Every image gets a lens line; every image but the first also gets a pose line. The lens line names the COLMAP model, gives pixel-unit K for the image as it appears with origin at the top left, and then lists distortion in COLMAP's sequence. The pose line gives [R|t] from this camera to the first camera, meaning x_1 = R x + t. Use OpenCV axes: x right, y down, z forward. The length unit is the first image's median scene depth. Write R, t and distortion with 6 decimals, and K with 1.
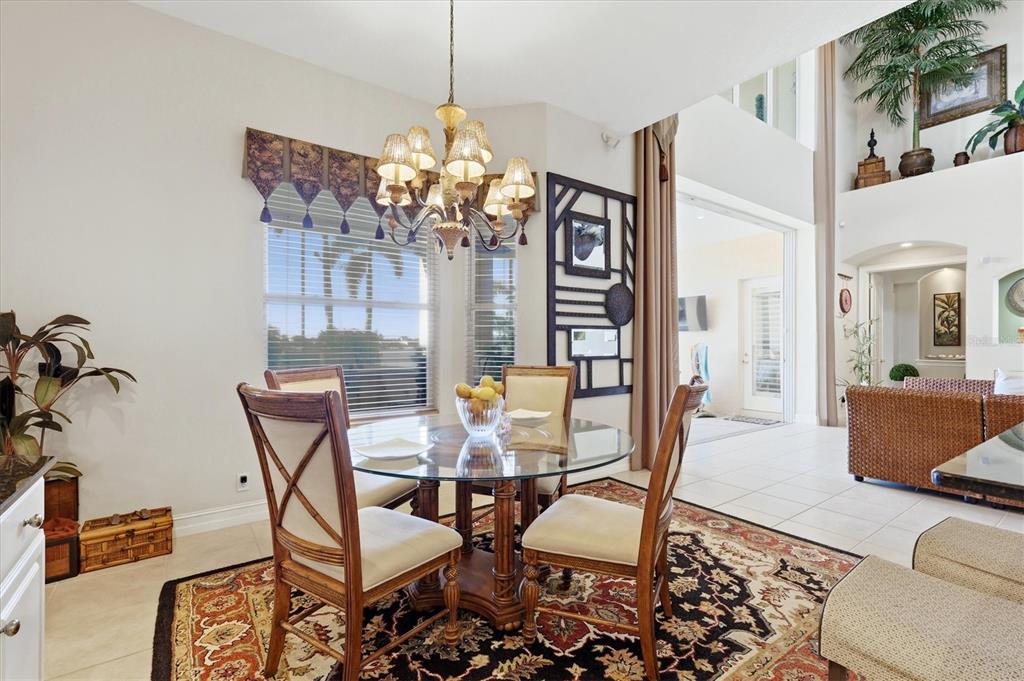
lens RADIAL K [[458.1, 0, 516.3], [0, 458.1, 344.5], [0, 0, 1]] dist [0.002565, -0.000229]
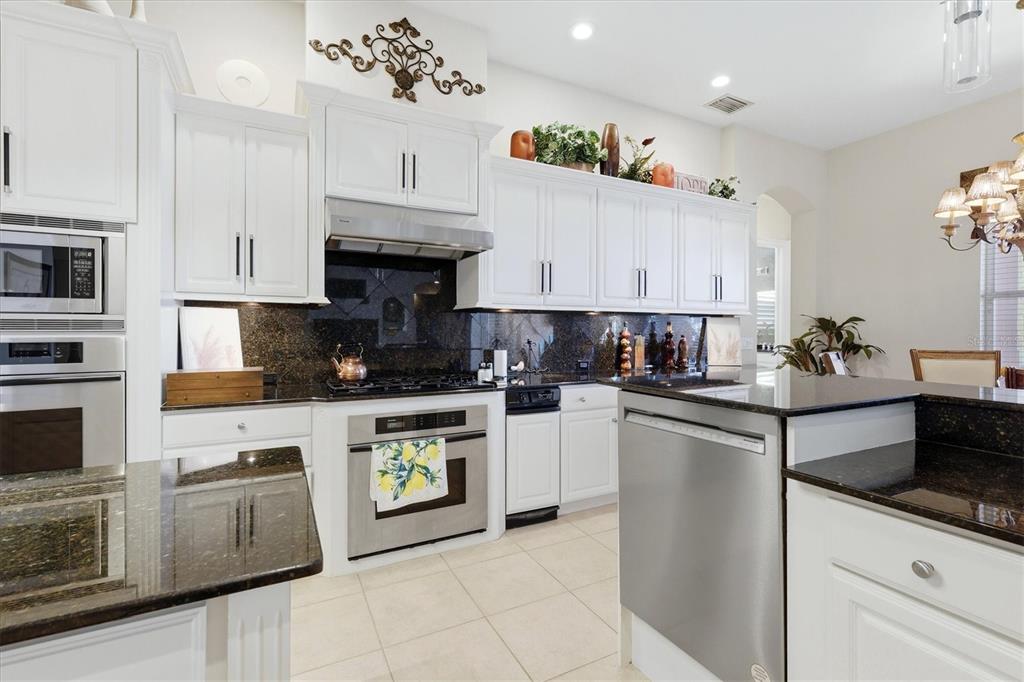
lens RADIAL K [[458.1, 0, 511.3], [0, 458.1, 334.5], [0, 0, 1]] dist [0.002565, -0.000229]
pose [[-0.155811, 0.006642, -0.987765, 0.683202], [-0.003750, 0.999966, 0.007316, 0.000598], [0.987780, 0.004844, -0.155780, -0.069476]]
